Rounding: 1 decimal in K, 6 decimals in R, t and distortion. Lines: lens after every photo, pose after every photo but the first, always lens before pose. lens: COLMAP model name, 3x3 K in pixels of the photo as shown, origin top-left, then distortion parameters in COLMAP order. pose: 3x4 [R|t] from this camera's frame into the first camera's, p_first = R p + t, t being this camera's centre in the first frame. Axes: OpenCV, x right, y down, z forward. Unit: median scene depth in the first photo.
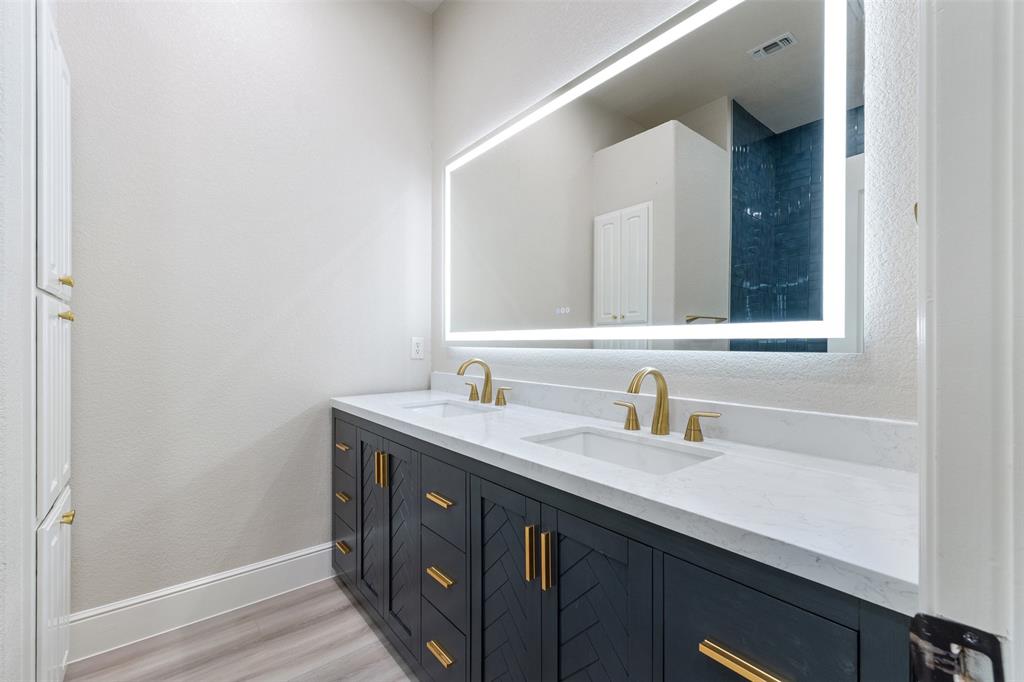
lens RADIAL K [[432.9, 0, 509.7], [0, 432.9, 344.5], [0, 0, 1]] dist [0.007972, -0.000346]
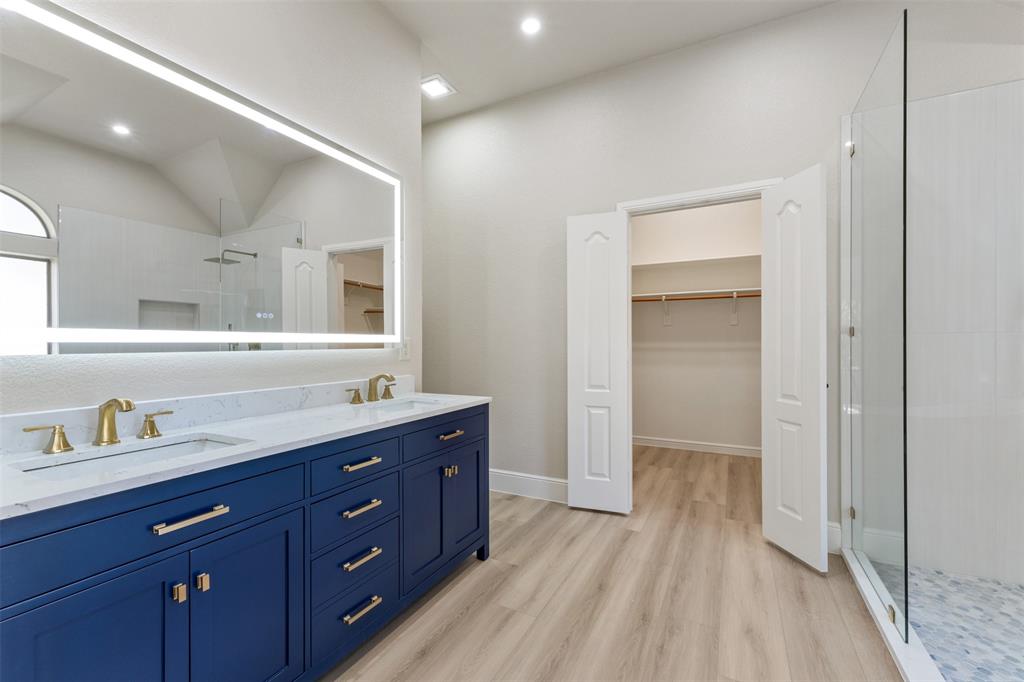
lens RADIAL K [[443.0, 0, 512.0], [0, 443.0, 341.0], [0, 0, 1]] dist [-0.001130, -0.000215]
pose [[-0.427437, 0.001518, 0.904044, -1.226113], [0.002788, 0.999996, -0.000361, -0.014129], [-0.904041, 0.002366, -0.427440, 0.994218]]
